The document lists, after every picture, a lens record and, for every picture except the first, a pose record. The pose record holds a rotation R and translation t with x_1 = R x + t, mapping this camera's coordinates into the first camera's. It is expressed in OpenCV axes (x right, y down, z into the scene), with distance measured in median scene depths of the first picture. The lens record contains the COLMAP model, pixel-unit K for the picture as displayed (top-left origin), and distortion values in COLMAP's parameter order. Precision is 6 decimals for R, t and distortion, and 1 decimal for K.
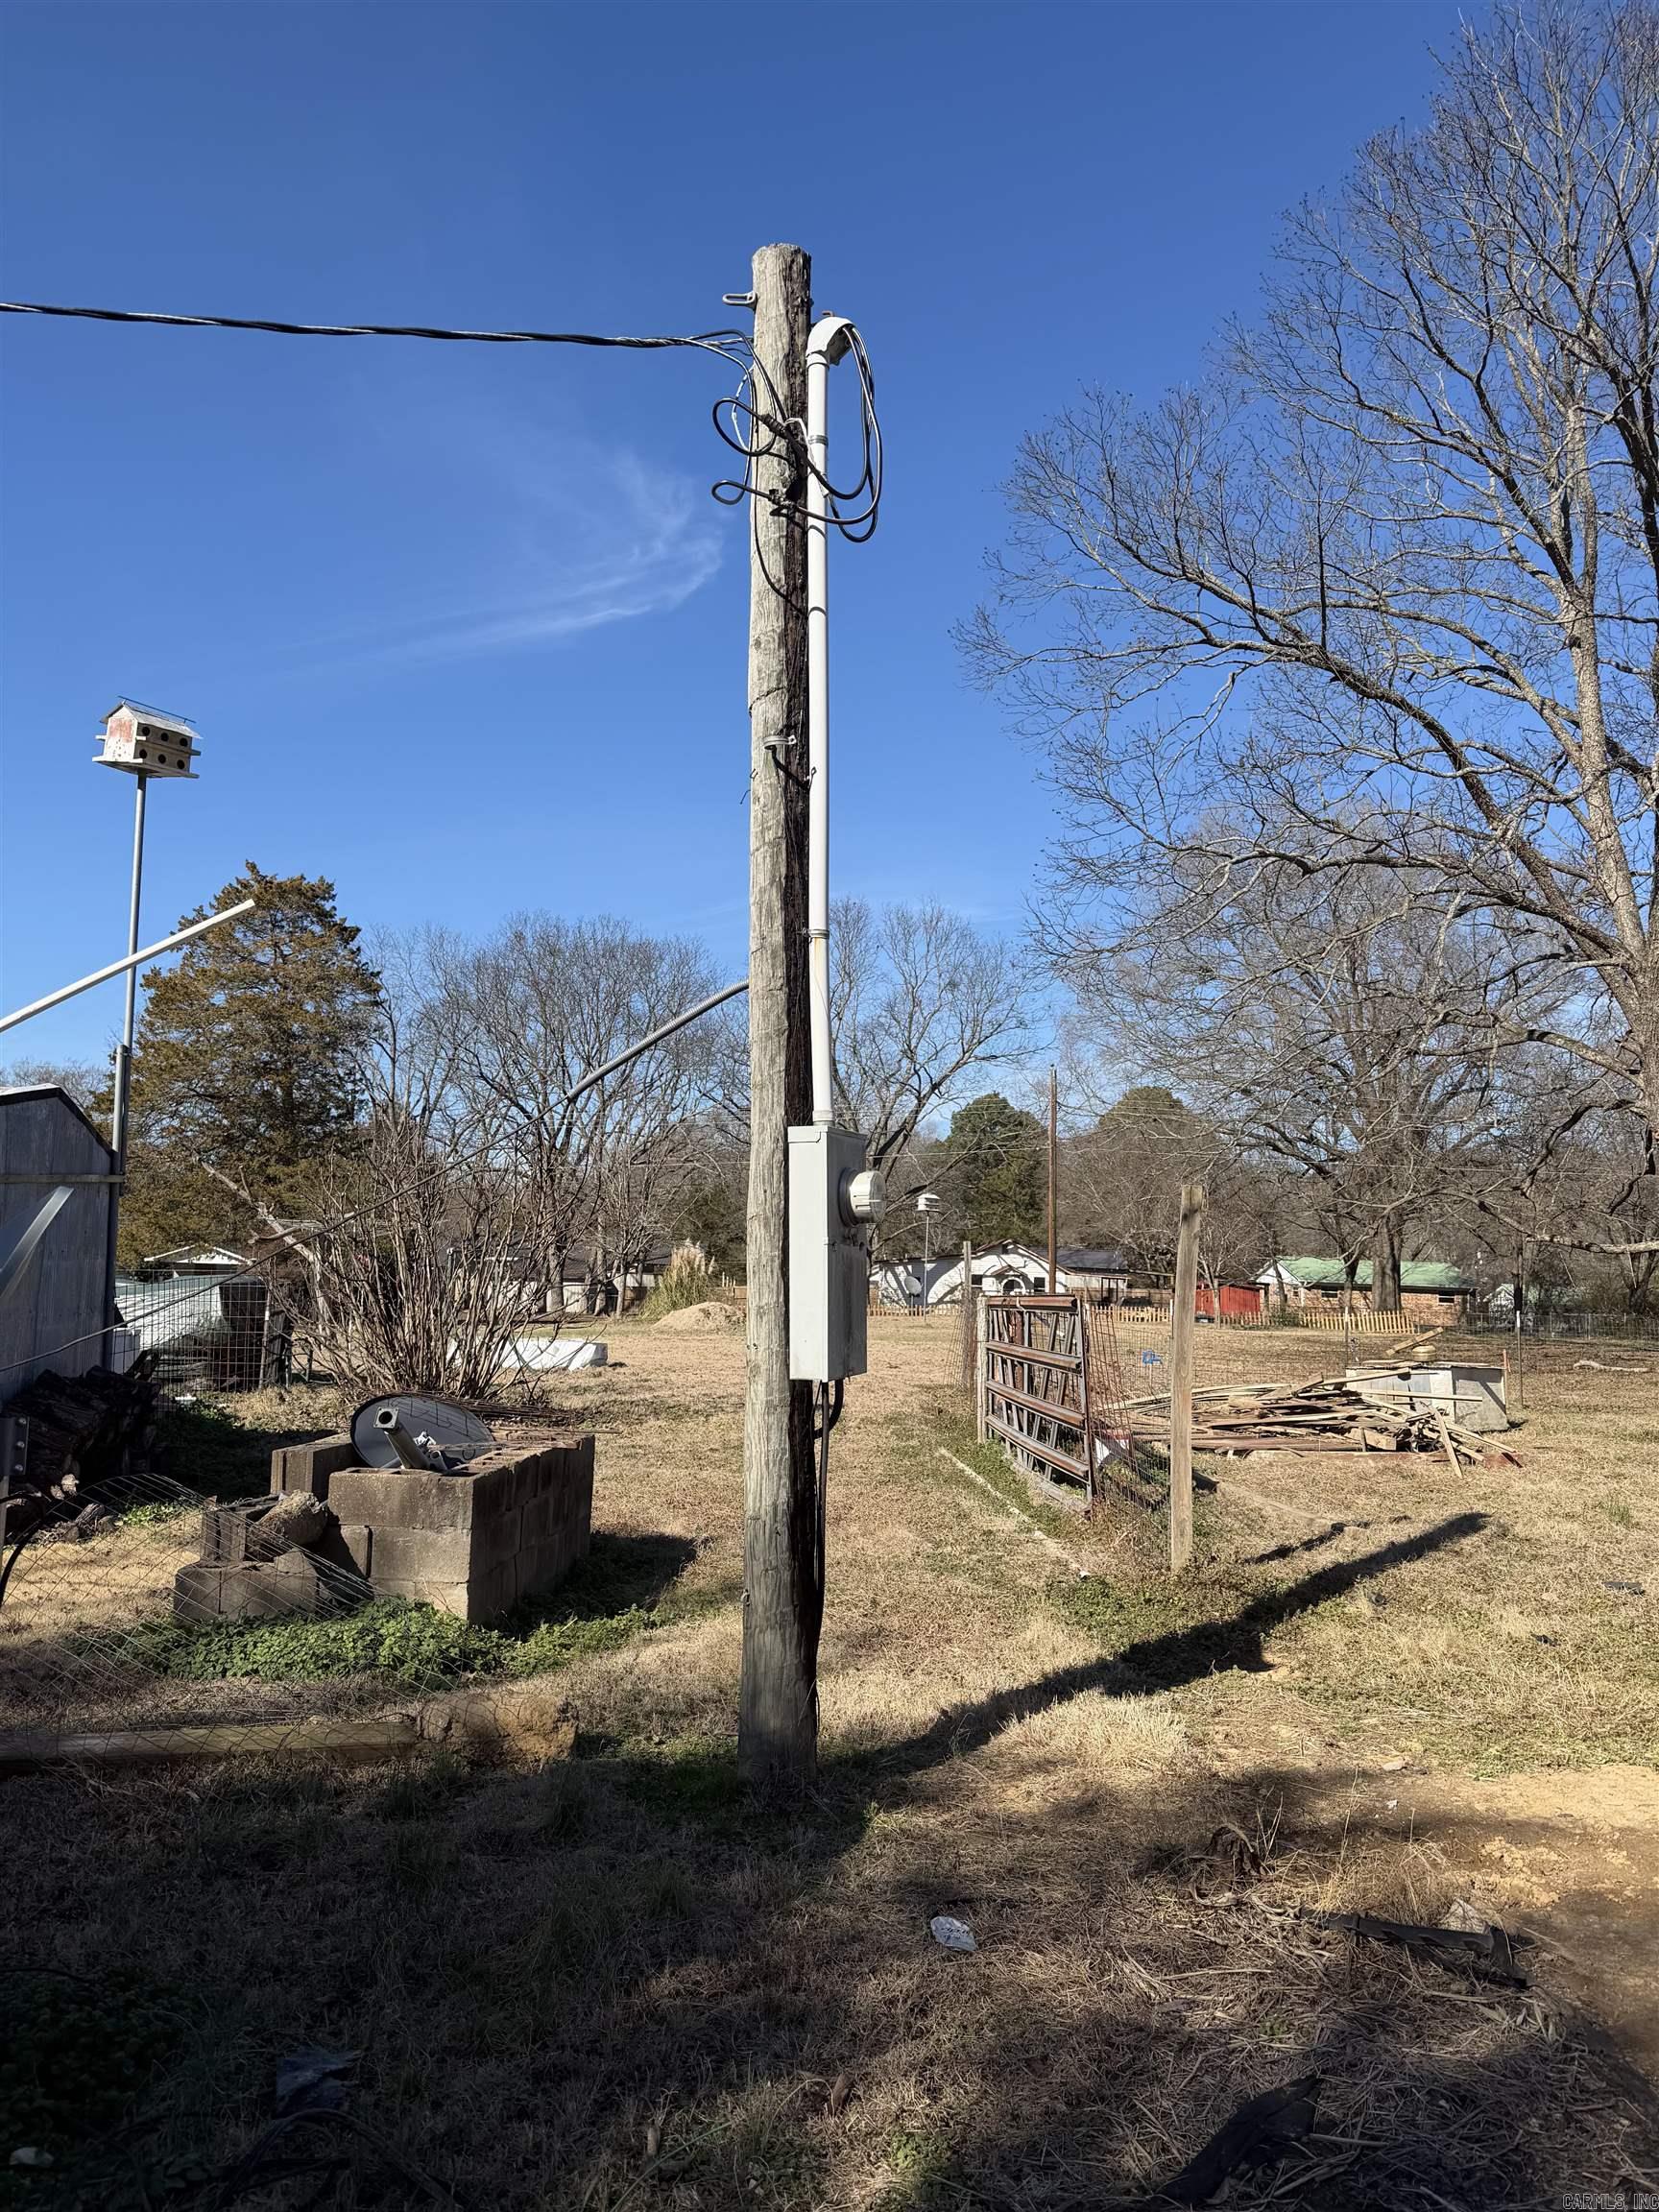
lens RADIAL K [[1626.2, 0, 827.8], [0, 1626.2, 1163.6], [0, 0, 1]] dist [0.057772, -0.079575]
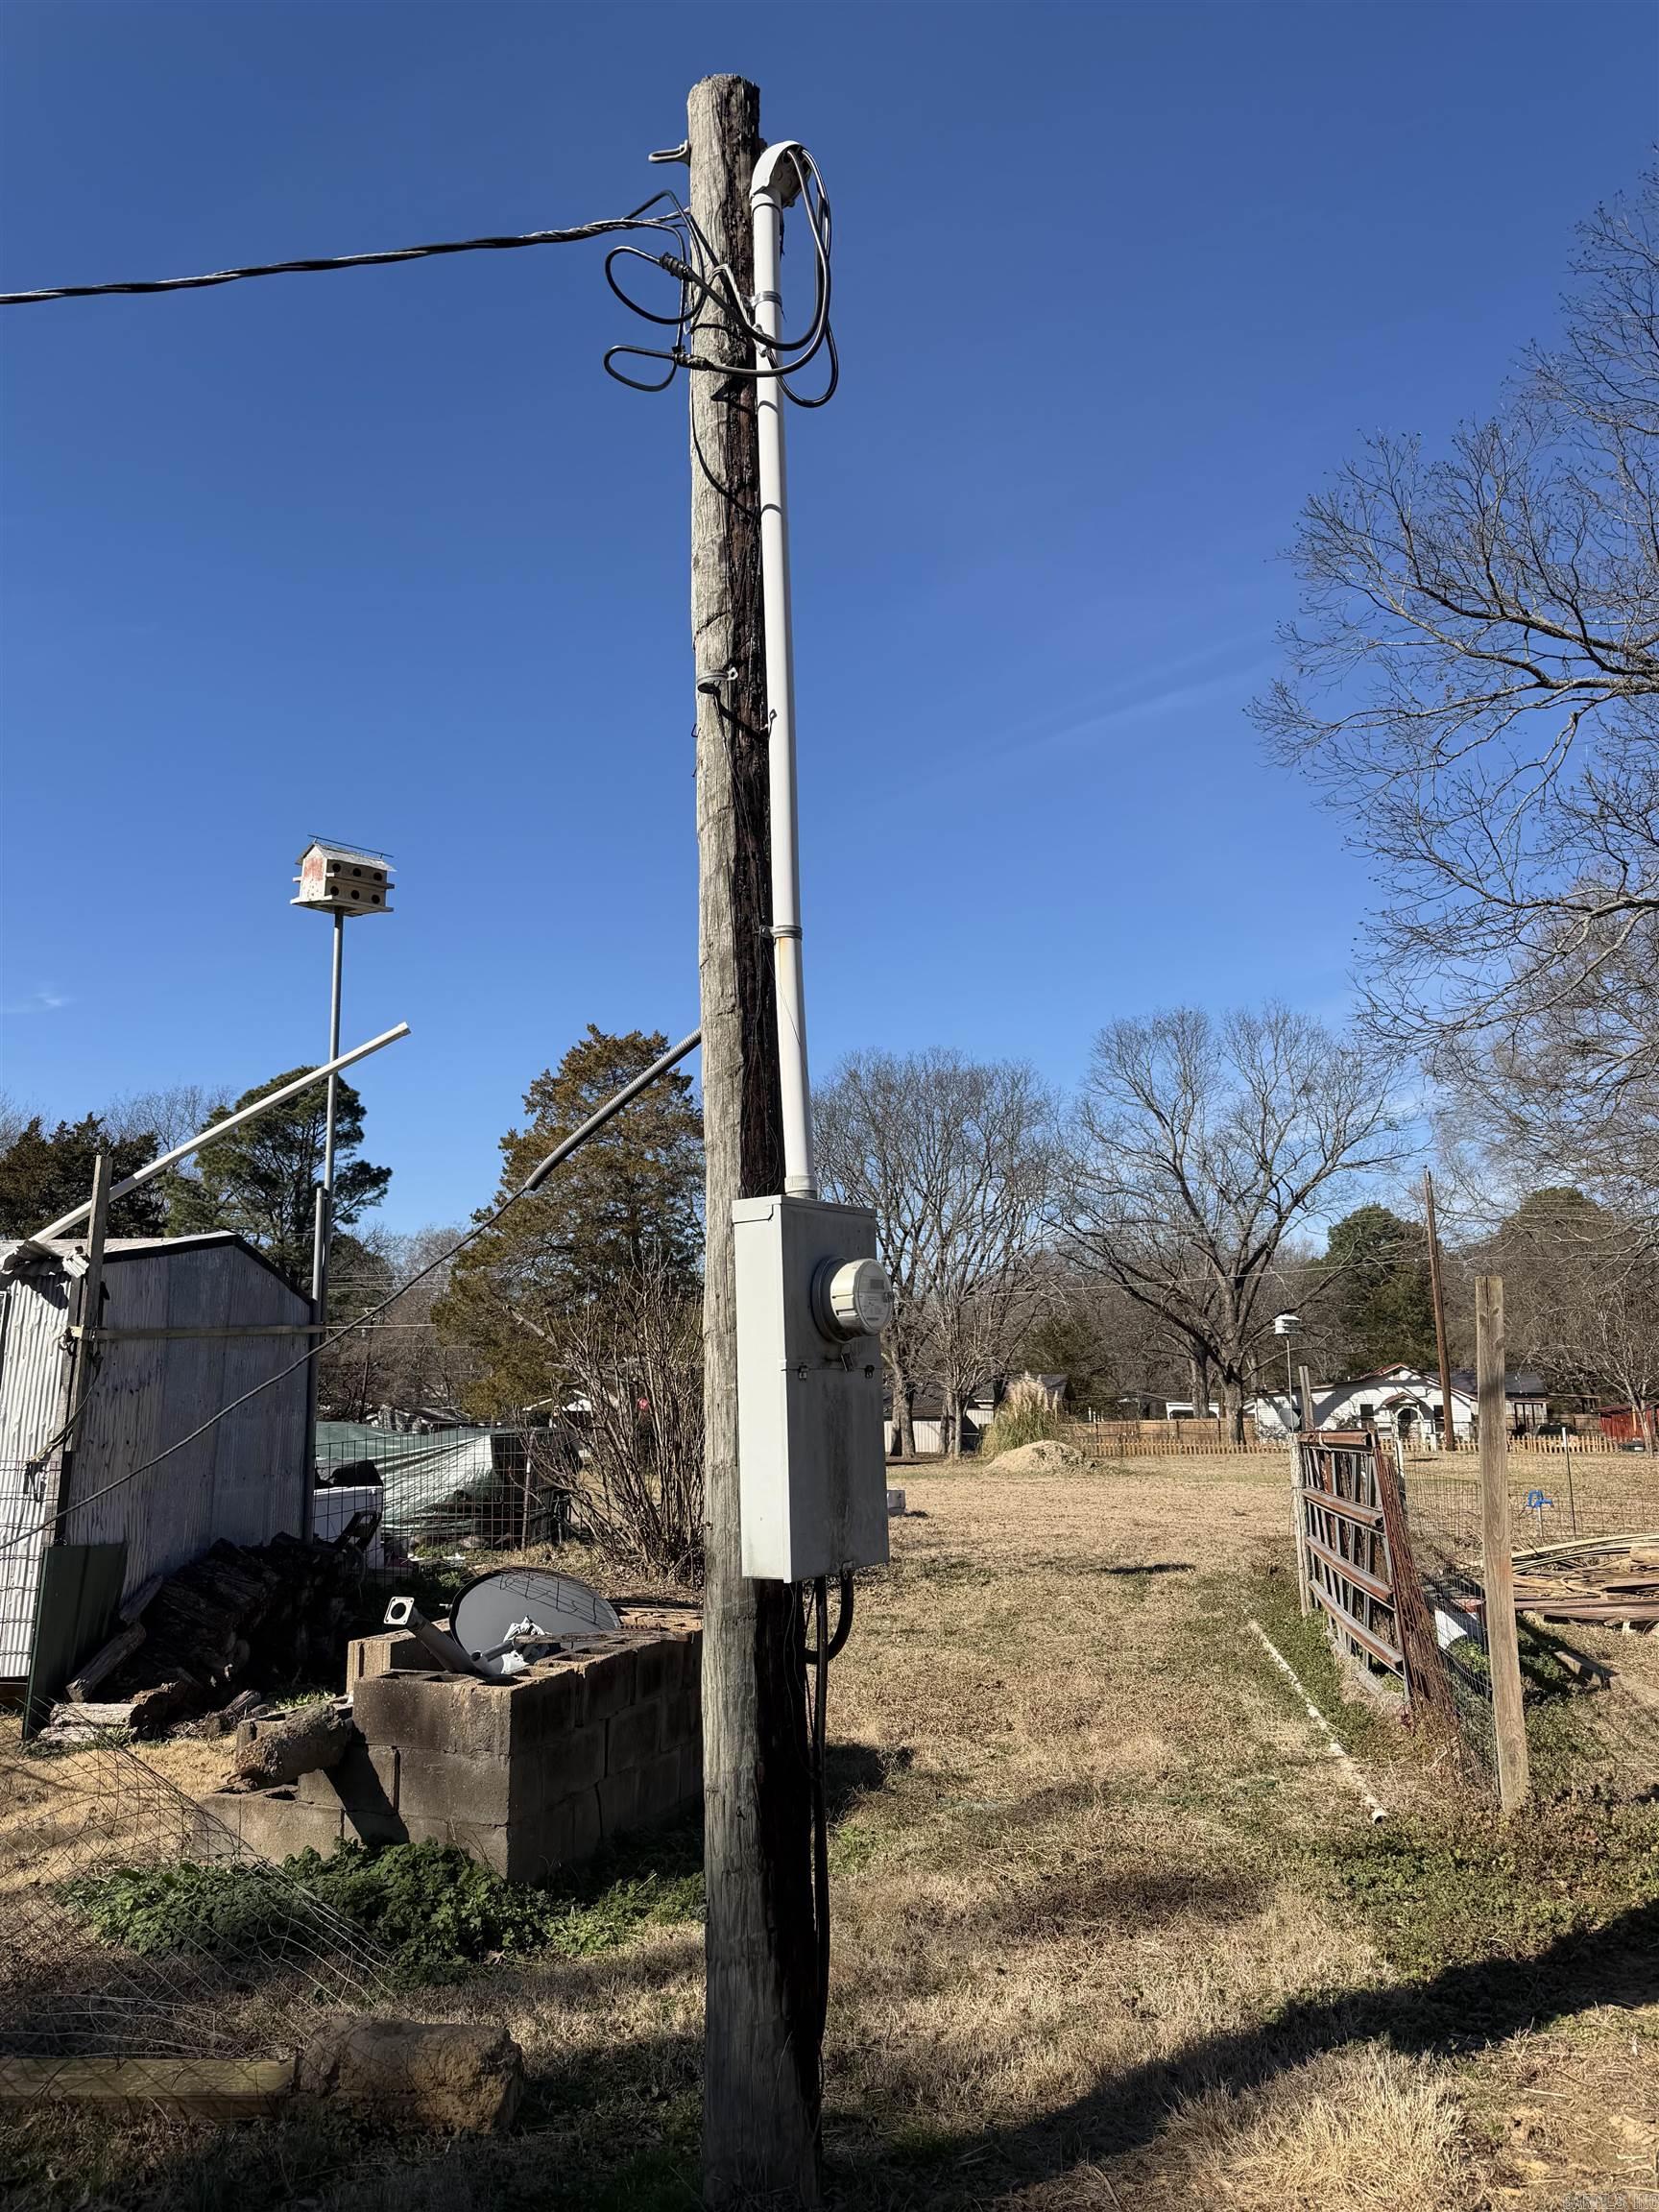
lens RADIAL K [[1626.2, 0, 807.8], [0, 1626.2, 1112.4], [0, 0, 1]] dist [0.057772, -0.079575]
pose [[0.971070, -0.071927, -0.227706, 0.053727], [0.045705, 0.991912, -0.118409, 0.007674], [0.234382, 0.104576, 0.966503, 0.105585]]
